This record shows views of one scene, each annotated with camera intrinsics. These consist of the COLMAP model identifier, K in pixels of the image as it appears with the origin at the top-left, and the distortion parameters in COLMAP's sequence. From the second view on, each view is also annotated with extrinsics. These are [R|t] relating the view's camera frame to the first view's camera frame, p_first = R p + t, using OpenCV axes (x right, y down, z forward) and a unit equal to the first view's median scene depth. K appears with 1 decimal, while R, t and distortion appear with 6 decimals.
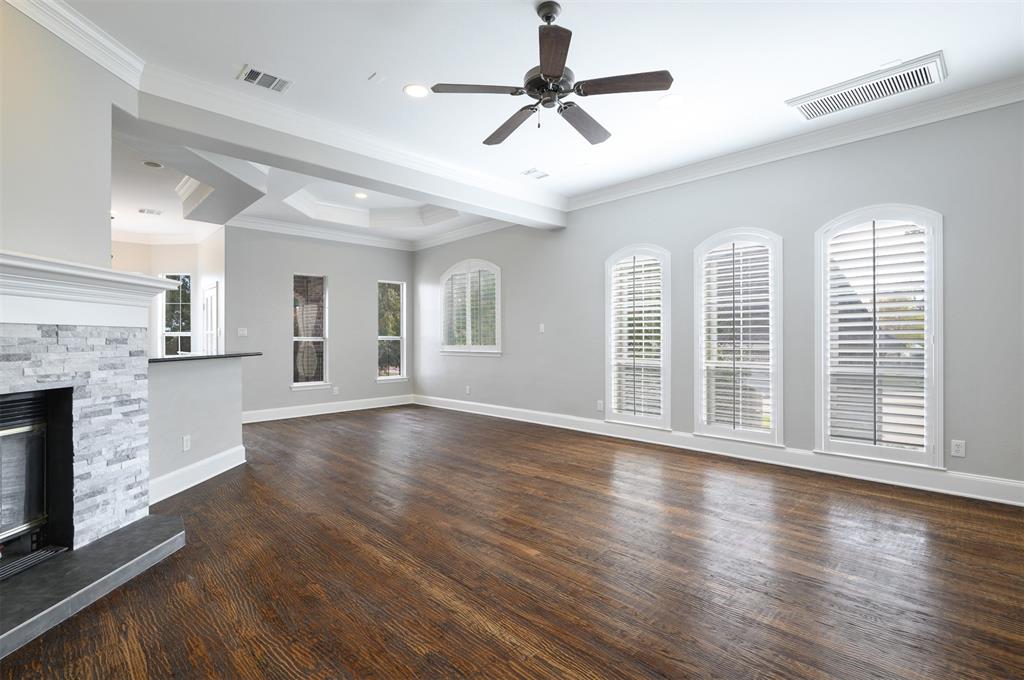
lens RADIAL K [[473.7, 0, 521.2], [0, 473.7, 344.3], [0, 0, 1]] dist [-0.000451, 0.001643]
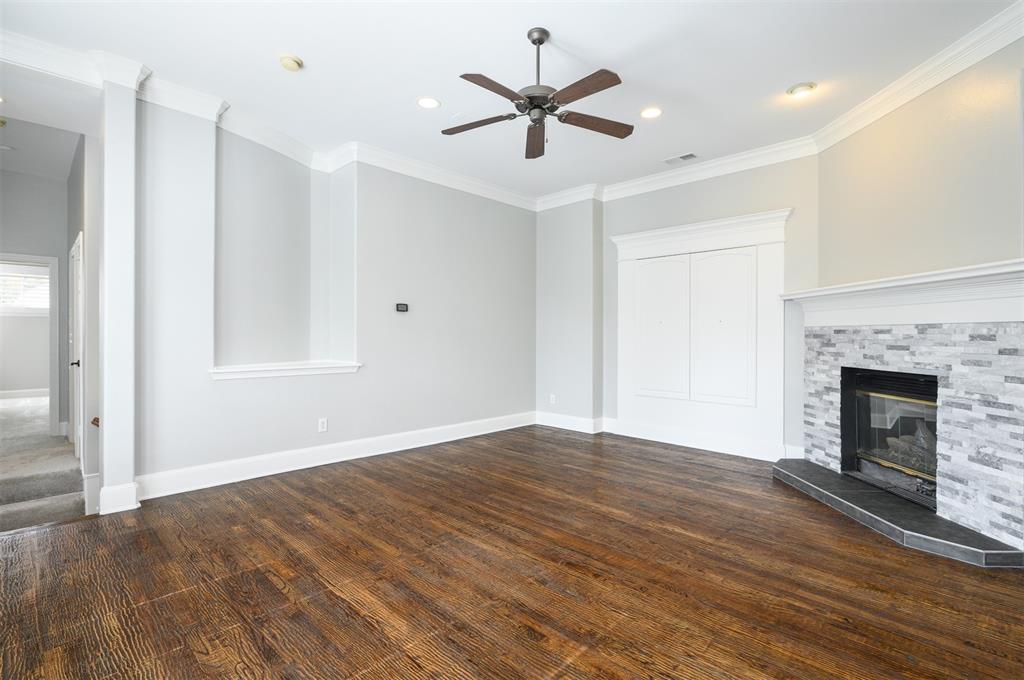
lens RADIAL K [[473.7, 0, 532.9], [0, 473.7, 340.0], [0, 0, 1]] dist [-0.000451, 0.001643]
pose [[-0.999121, 0.006109, -0.041463, 0.098050], [0.005237, 0.999764, 0.021107, -0.027369], [0.041582, 0.020871, -0.998917, 1.972342]]
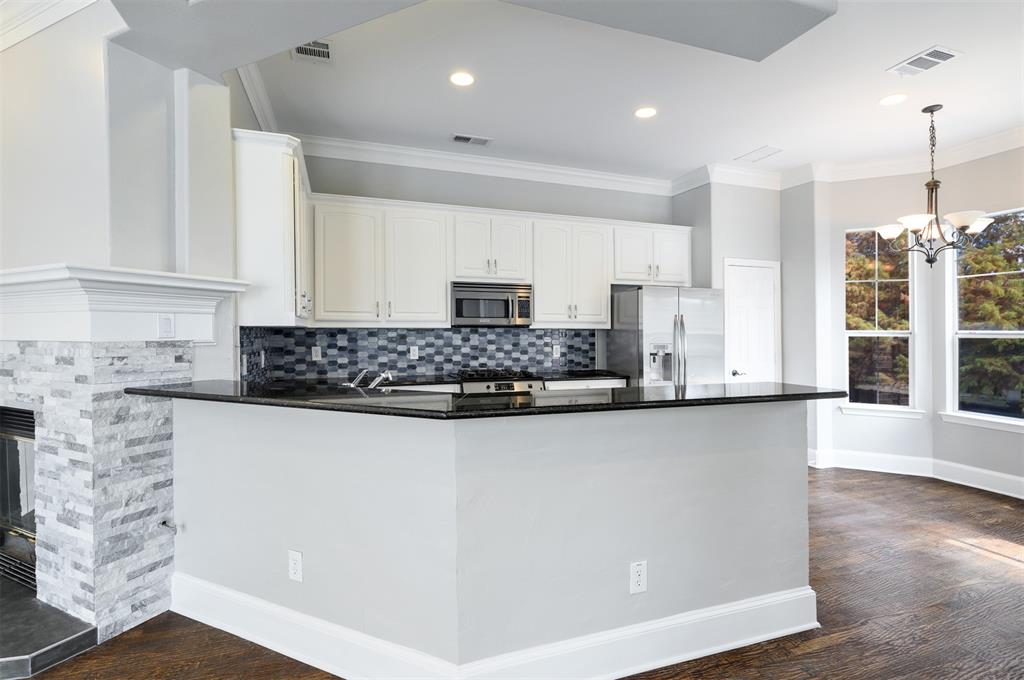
lens RADIAL K [[473.7, 0, 510.6], [0, 473.7, 334.6], [0, 0, 1]] dist [-0.000451, 0.001643]
pose [[-0.426870, 0.014015, -0.904205, -0.492670], [-0.004153, 0.999839, 0.017457, -0.064940], [0.904304, 0.011207, -0.426743, 2.001643]]
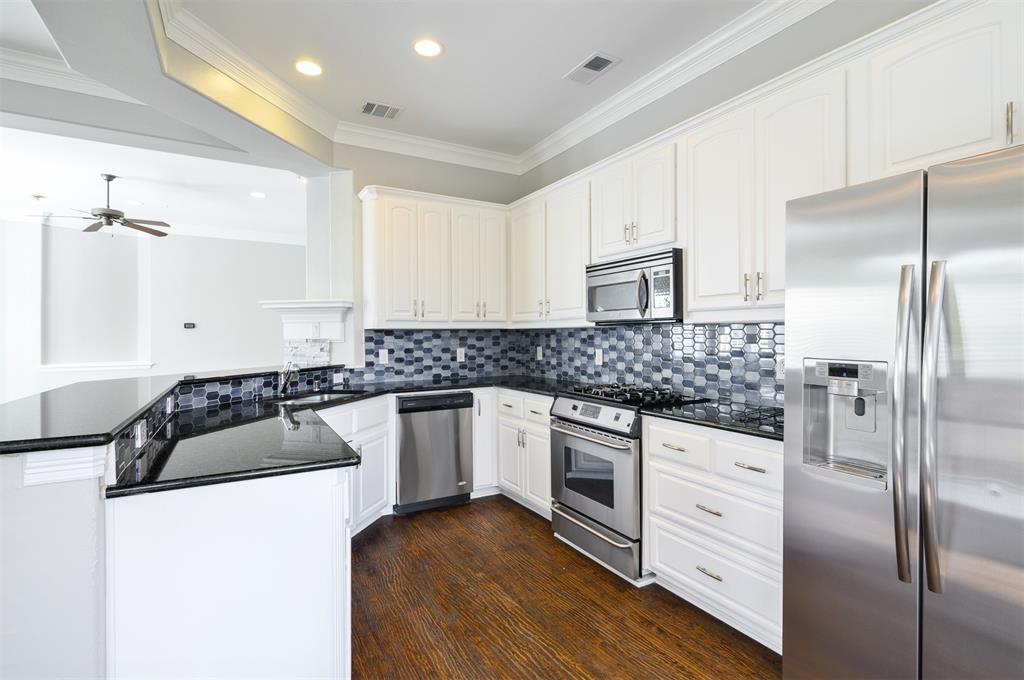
lens RADIAL K [[473.7, 0, 516.2], [0, 473.7, 333.8], [0, 0, 1]] dist [-0.000451, 0.001643]
pose [[-0.973531, 0.016443, 0.227962, -1.874132], [0.017520, 0.999843, 0.002702, -0.046658], [-0.227881, 0.006624, -0.973666, 2.361312]]
